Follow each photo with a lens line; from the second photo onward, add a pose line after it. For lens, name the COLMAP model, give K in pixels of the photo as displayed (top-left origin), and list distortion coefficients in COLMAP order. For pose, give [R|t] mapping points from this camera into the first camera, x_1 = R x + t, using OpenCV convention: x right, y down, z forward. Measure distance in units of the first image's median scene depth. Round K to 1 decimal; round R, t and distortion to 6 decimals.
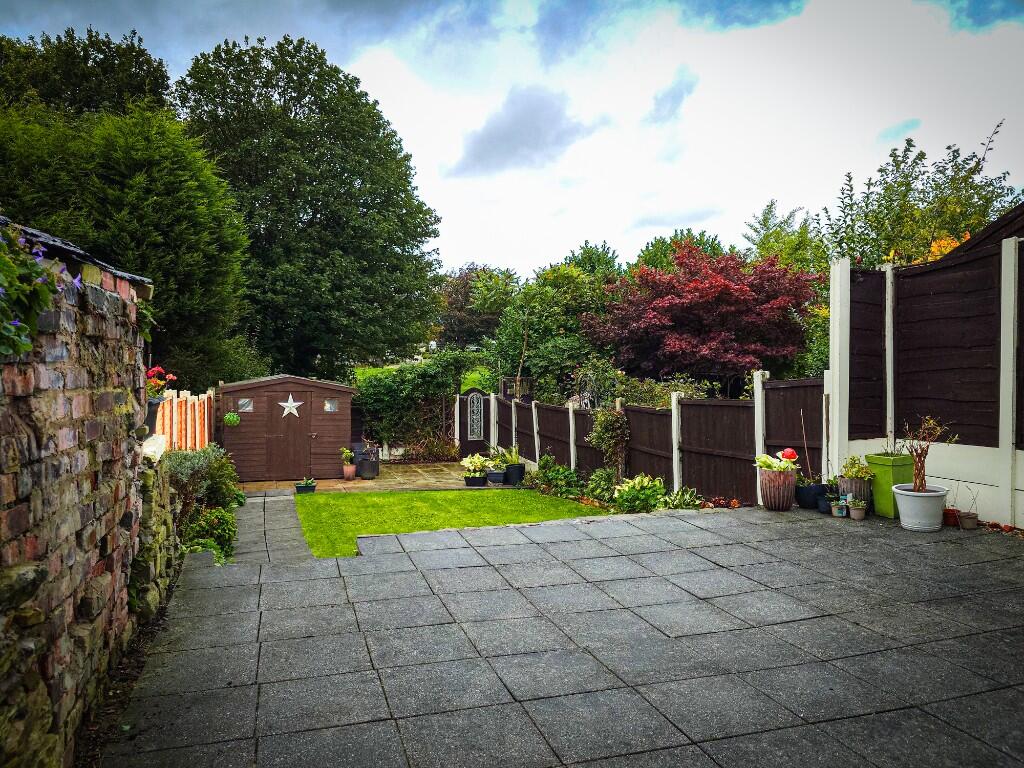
lens RADIAL K [[720.5, 0, 532.1], [0, 720.5, 371.9], [0, 0, 1]] dist [0.000975, 0.003443]
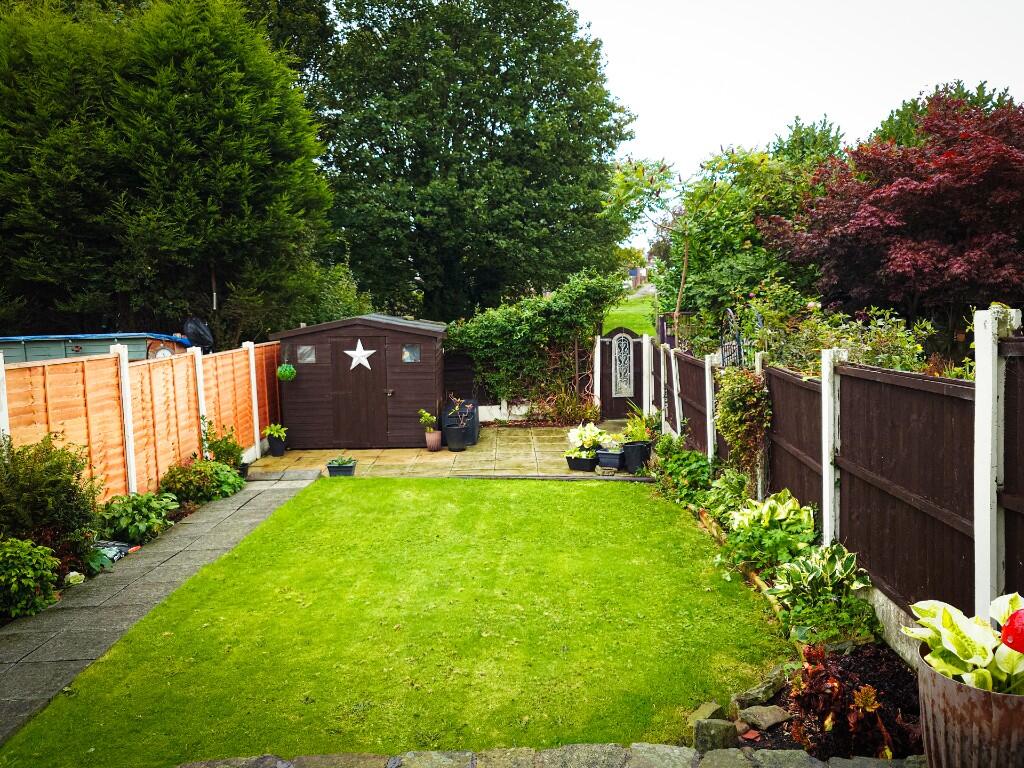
lens RADIAL K [[765.1, 0, 531.4], [0, 765.1, 381.6], [0, 0, 1]] dist [-0.004928, -0.003156]
pose [[0.947331, 0.013562, -0.319968, 0.106743], [0.019785, 0.994716, 0.100741, -0.004234], [0.319643, -0.101766, 0.942057, 0.270123]]
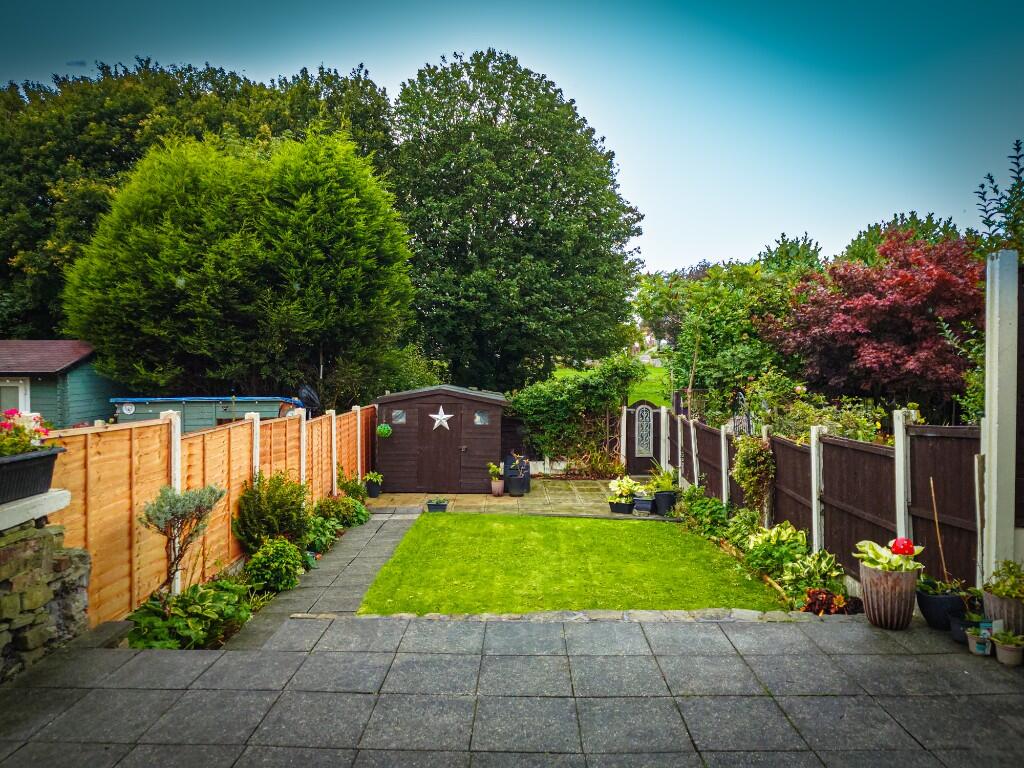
lens RADIAL K [[720.5, 0, 532.1], [0, 720.5, 371.9], [0, 0, 1]] dist [0.000975, 0.003443]
pose [[0.948419, 0.005293, -0.316976, 0.095347], [-0.004644, 0.999985, 0.002803, -0.019363], [0.316986, -0.001186, 0.948429, 0.100314]]
